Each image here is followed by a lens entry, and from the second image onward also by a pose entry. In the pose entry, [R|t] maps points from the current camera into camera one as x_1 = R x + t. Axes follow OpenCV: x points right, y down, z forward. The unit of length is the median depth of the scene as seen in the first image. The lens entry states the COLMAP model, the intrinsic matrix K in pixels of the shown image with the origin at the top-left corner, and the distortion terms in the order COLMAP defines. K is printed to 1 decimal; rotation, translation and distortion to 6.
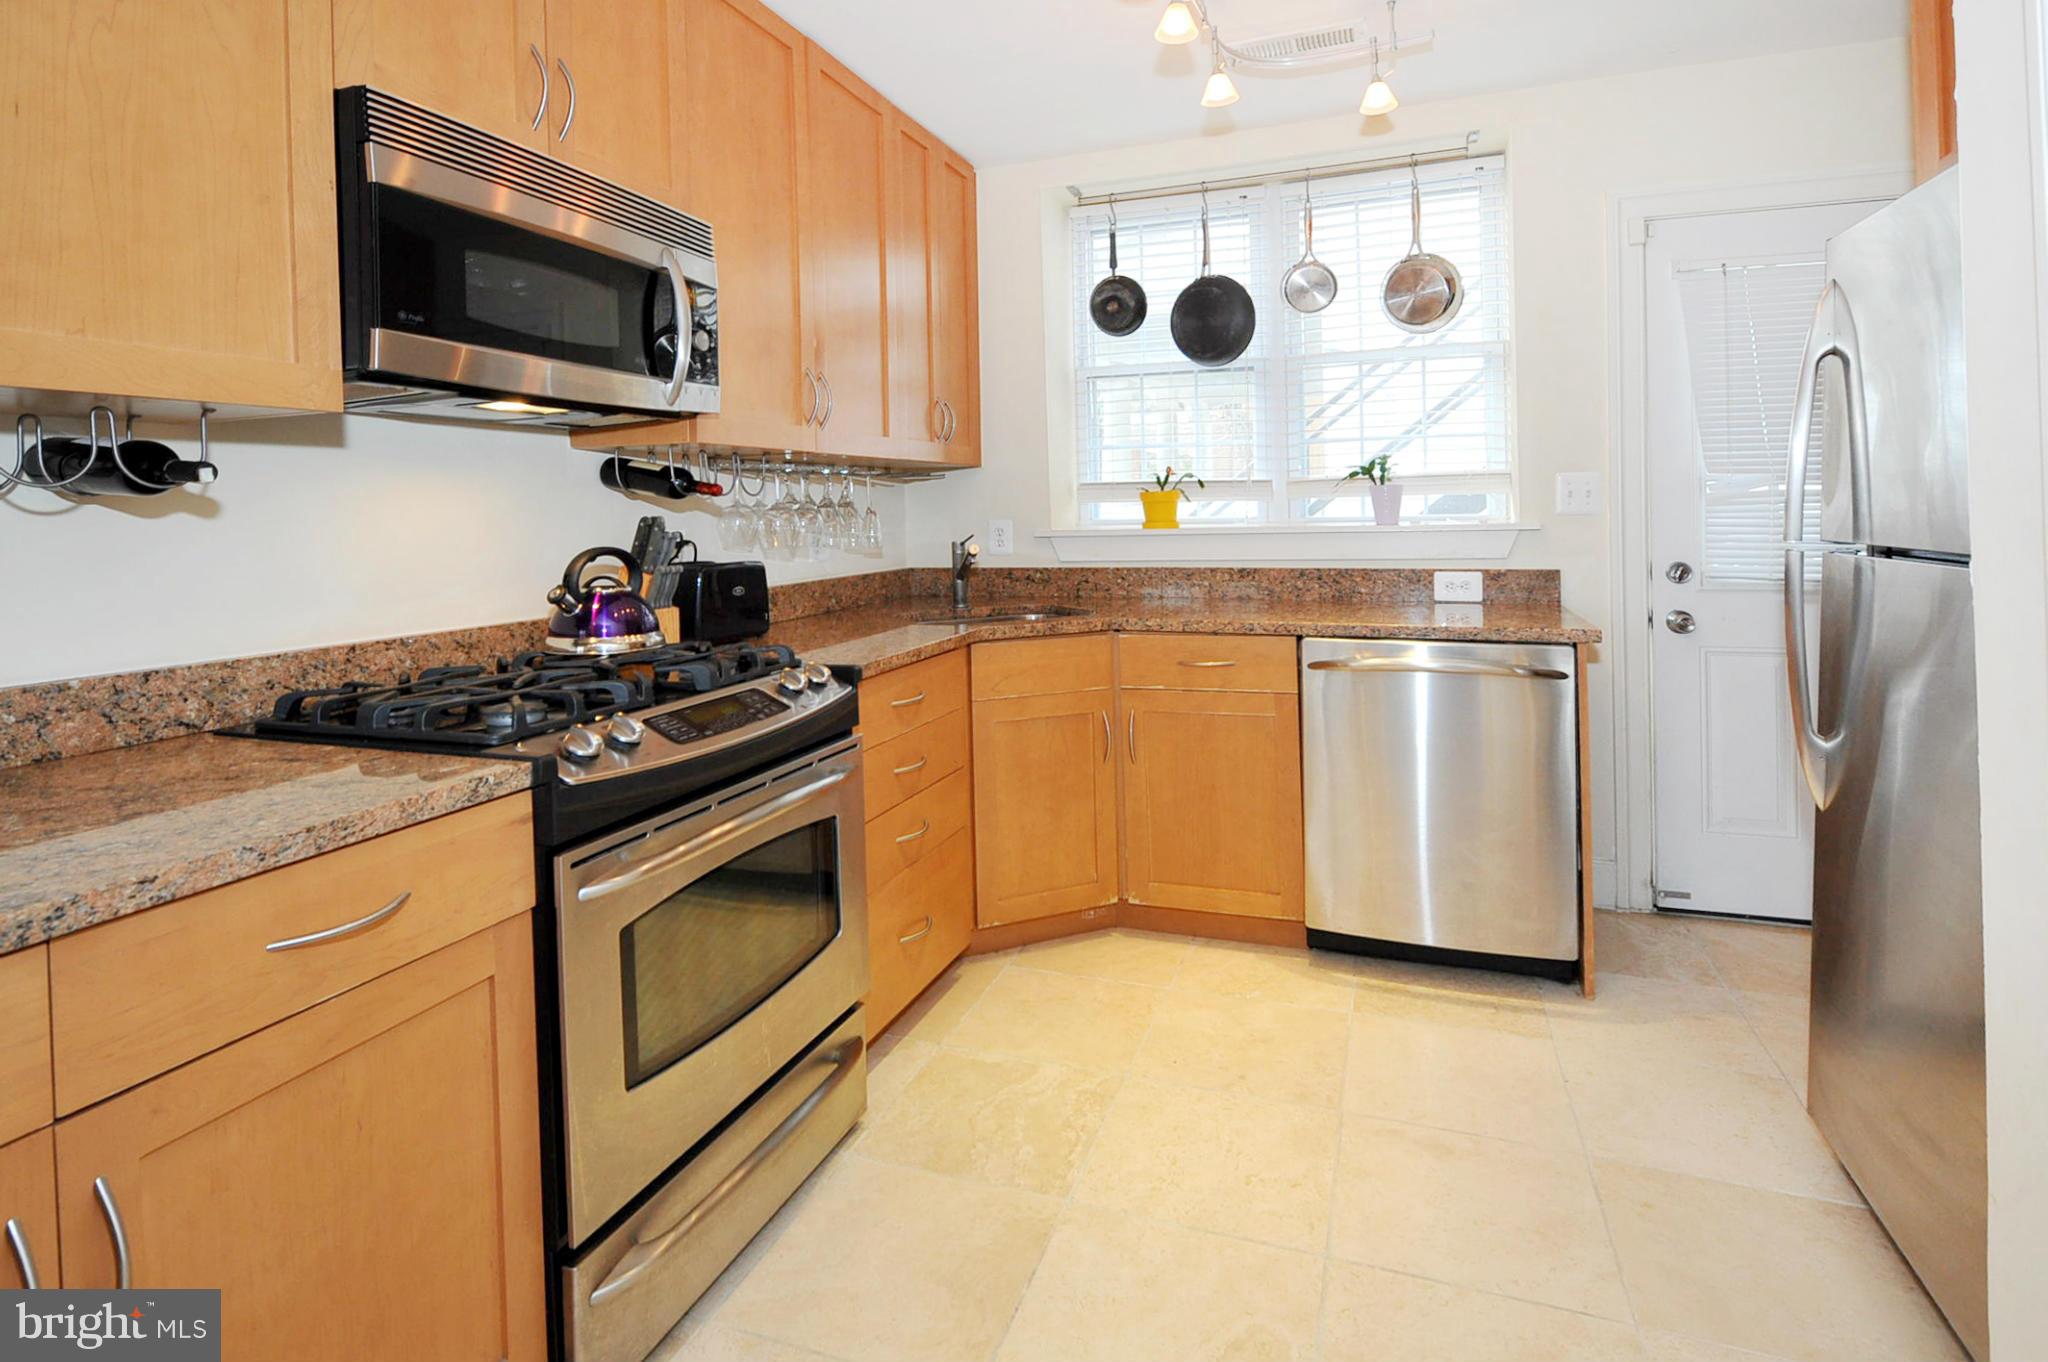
lens RADIAL K [[1018.9, 0, 1019.1], [0, 1018.9, 602.8], [0, 0, 1]] dist [-0.011171, -0.001022]
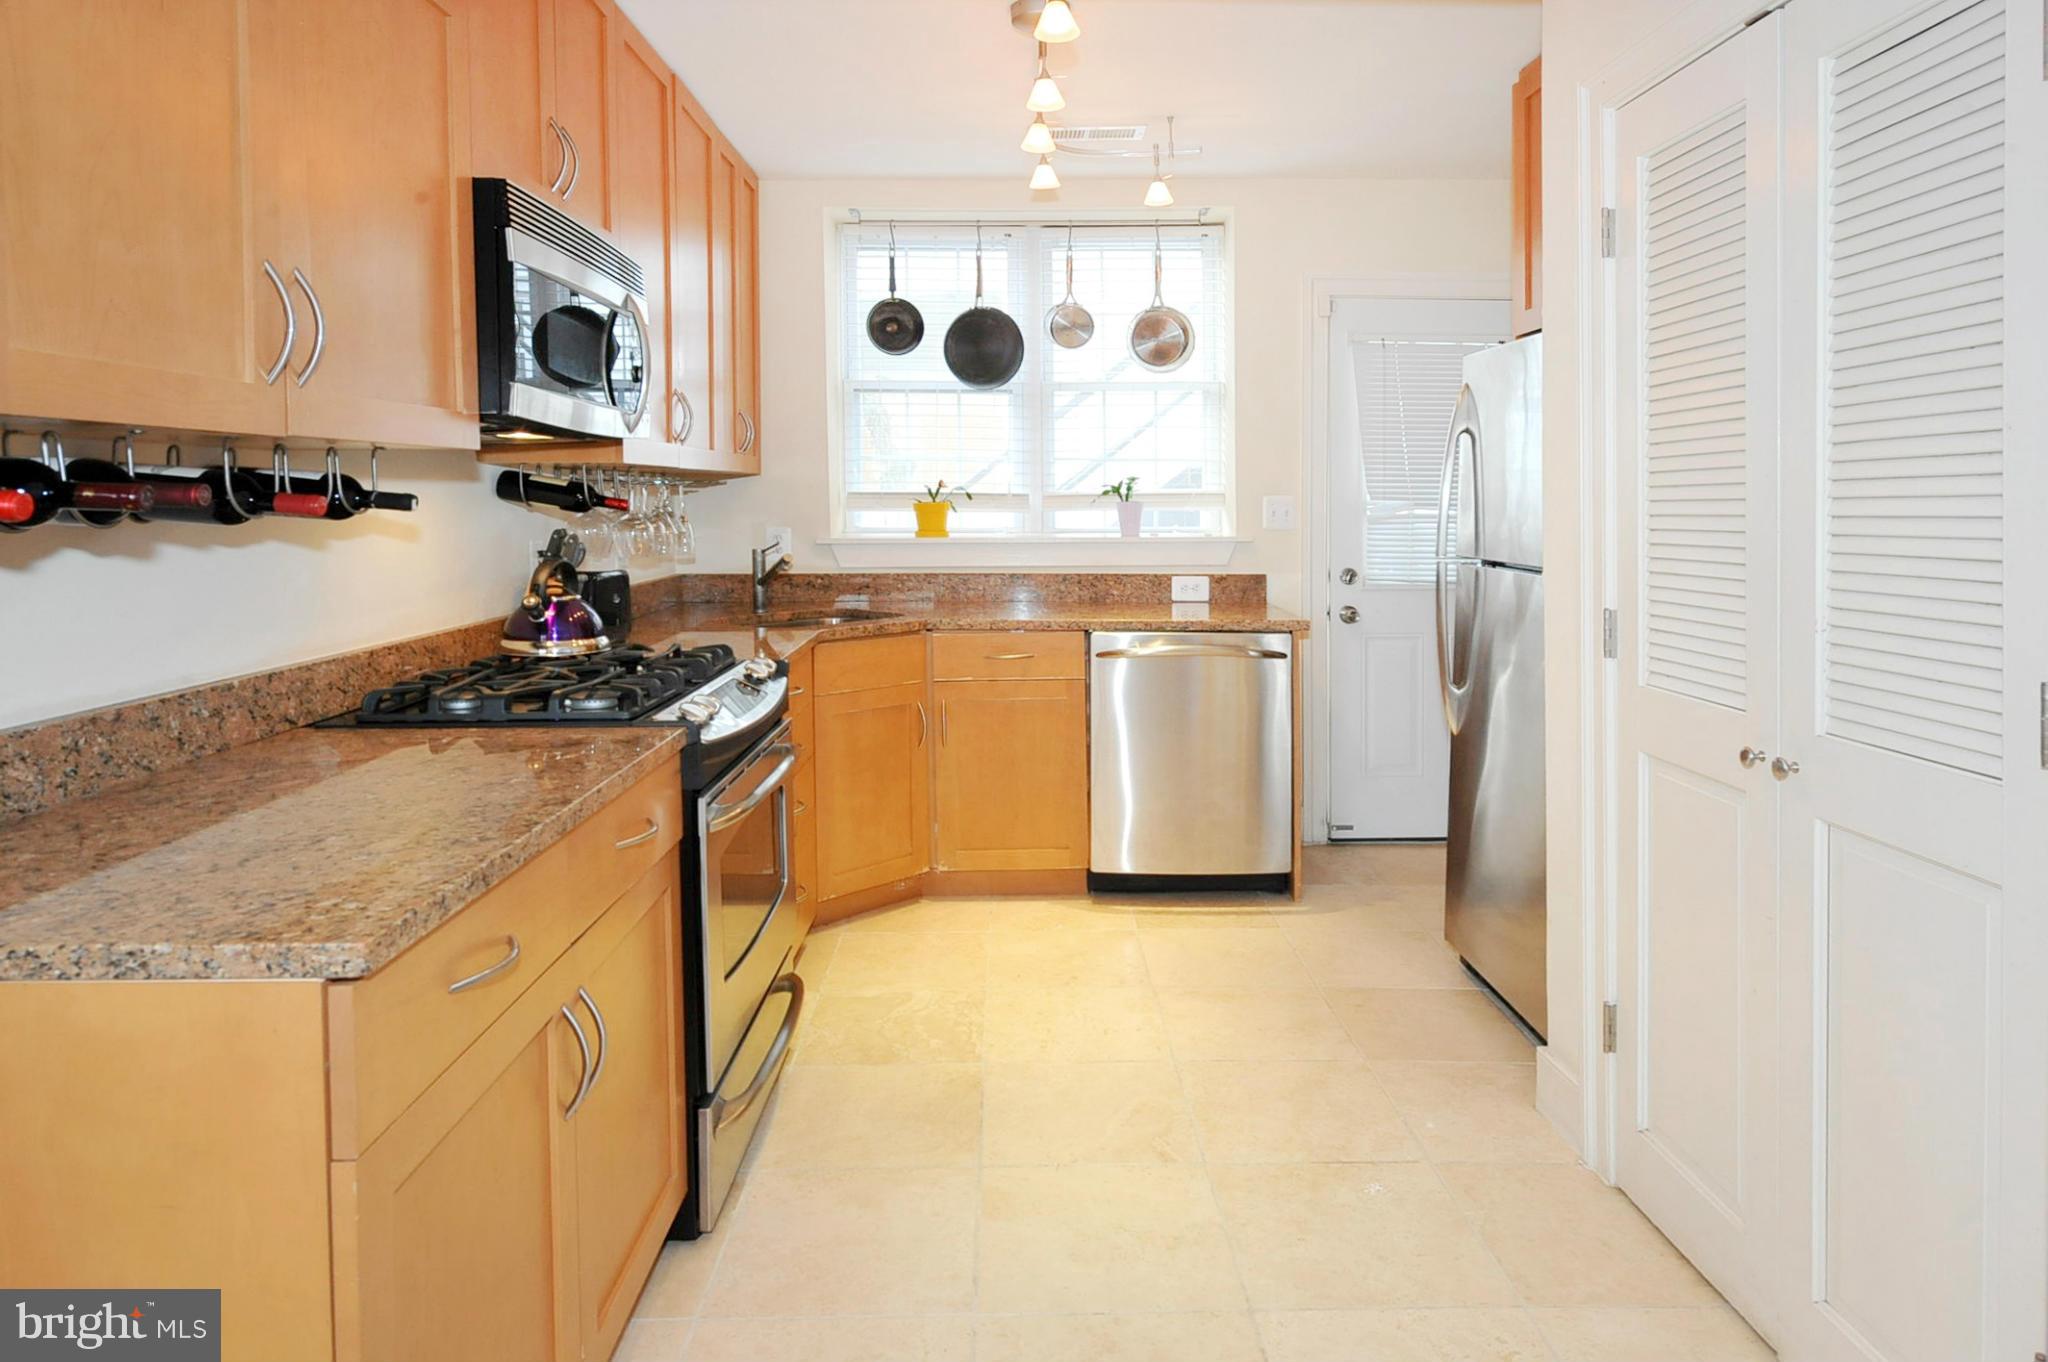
lens RADIAL K [[1181.7, 0, 1024.0], [0, 1181.7, 681.0], [0, 0, 1]] dist [0.000436, -0.000426]
pose [[0.935112, -0.035616, 0.352558, -0.263098], [0.014564, 0.997958, 0.062188, 0.003476], [-0.354053, -0.053019, 0.933721, -0.256282]]
